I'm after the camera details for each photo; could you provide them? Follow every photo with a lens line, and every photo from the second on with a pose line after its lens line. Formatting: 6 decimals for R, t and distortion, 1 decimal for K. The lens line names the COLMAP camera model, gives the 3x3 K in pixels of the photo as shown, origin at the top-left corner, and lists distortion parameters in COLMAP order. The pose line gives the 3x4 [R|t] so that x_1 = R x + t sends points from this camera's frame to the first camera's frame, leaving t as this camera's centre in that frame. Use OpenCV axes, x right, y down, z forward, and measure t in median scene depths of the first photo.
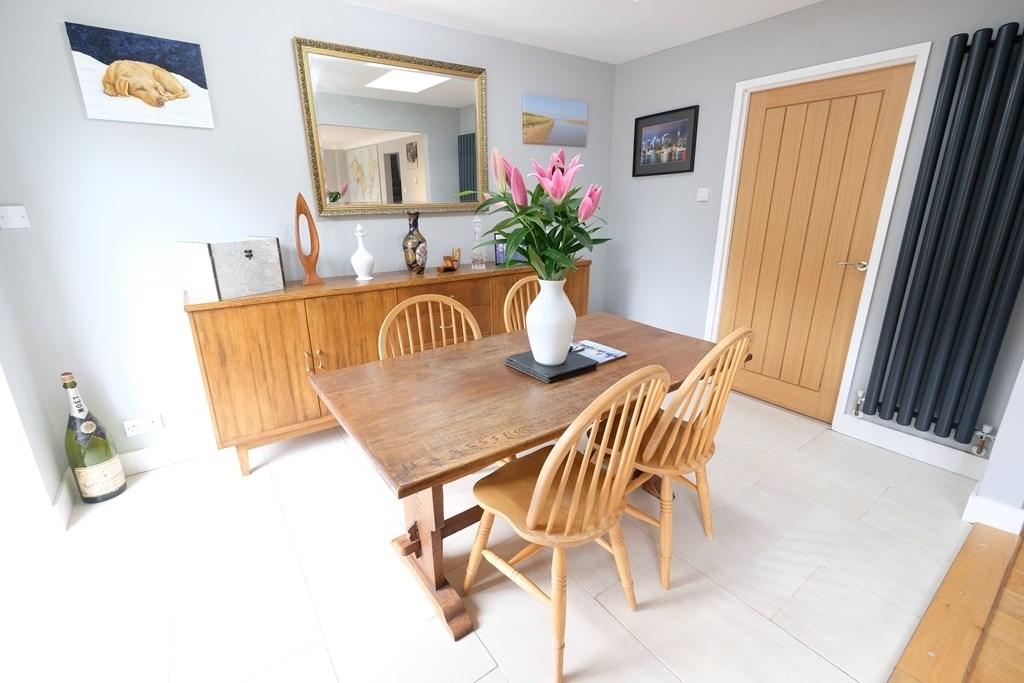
lens RADIAL K [[445.1, 0, 512.3], [0, 445.1, 335.2], [0, 0, 1]] dist [-0.003209, 0.000663]
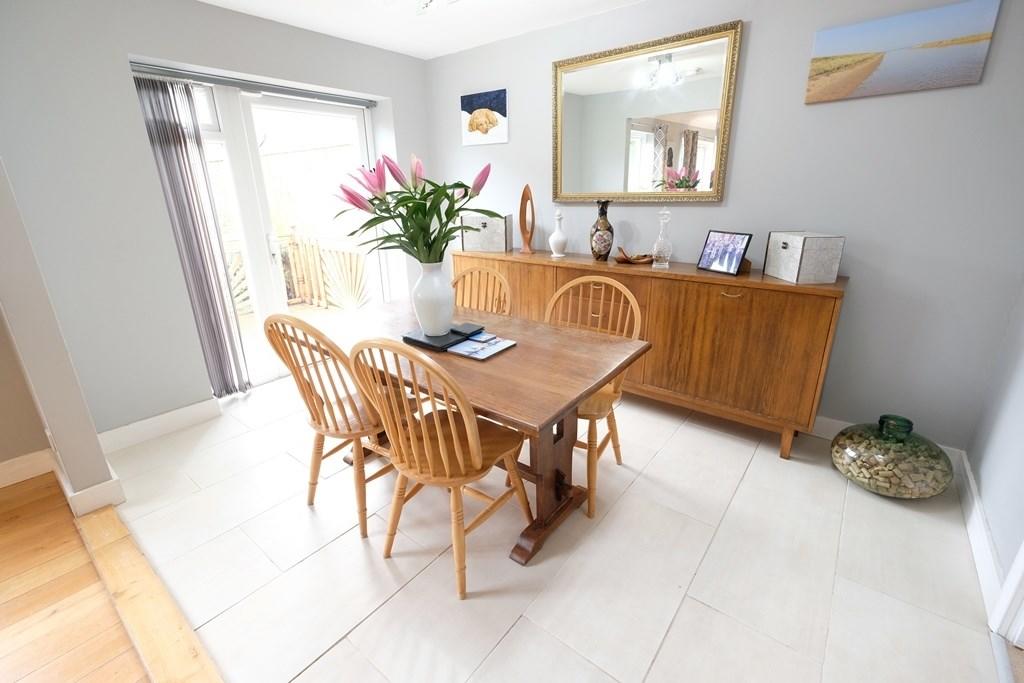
lens RADIAL K [[445.1, 0, 512.8], [0, 445.1, 337.7], [0, 0, 1]] dist [-0.003209, 0.000663]
pose [[0.276427, 0.308898, -0.910038, 0.849886], [-0.269350, 0.933886, 0.235177, -0.181789], [0.922518, 0.180109, 0.341353, 0.555141]]
